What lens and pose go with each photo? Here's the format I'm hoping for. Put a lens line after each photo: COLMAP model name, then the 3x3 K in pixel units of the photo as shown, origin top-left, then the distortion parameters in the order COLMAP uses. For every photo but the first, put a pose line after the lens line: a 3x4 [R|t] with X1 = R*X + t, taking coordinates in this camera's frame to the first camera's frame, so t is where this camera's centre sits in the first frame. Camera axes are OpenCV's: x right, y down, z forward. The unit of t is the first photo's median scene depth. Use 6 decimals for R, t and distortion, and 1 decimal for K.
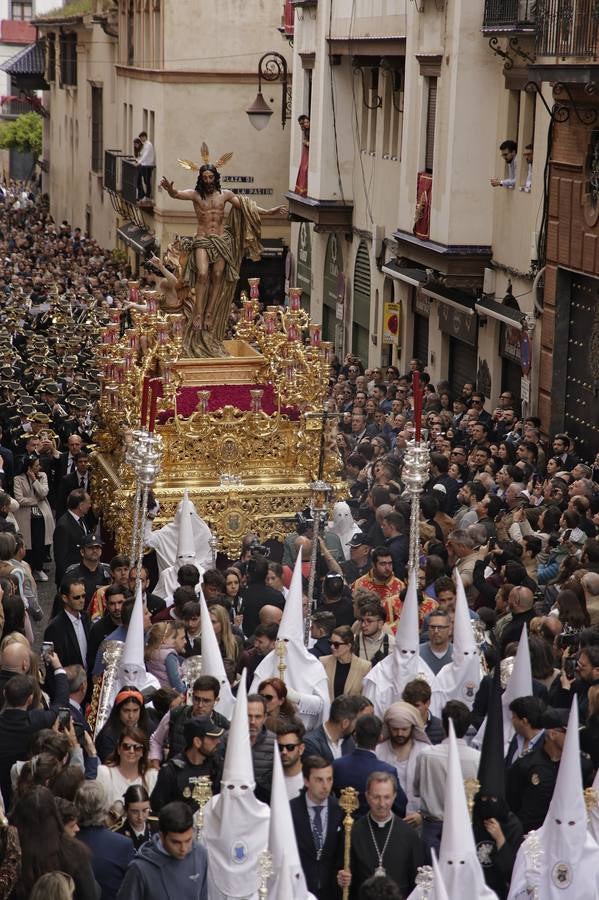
lens RADIAL K [[2579.7, 0, 288.2], [0, 2579.7, 442.1], [0, 0, 1]] dist [0.670083, 0.000000]
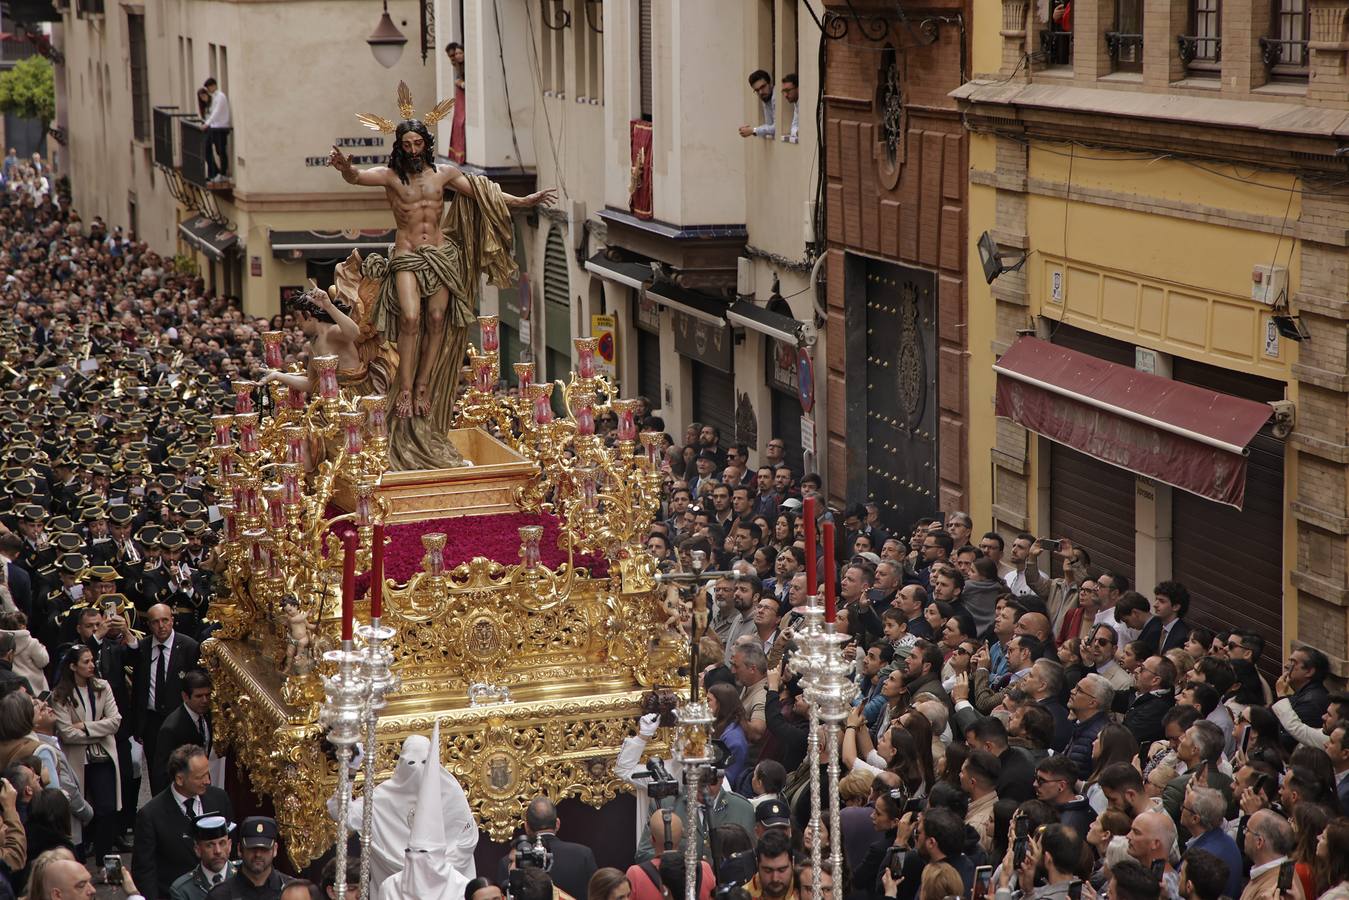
lens RADIAL K [[3866.7, 0, 700.9], [0, 3866.7, 413.0], [0, 0, 1]] dist [0.670083, 0.000000]
pose [[0.996486, -0.053798, 0.064193, -0.025101], [0.055626, 0.998086, -0.027037, -0.018235], [-0.062615, 0.030513, 0.997571, 0.164491]]
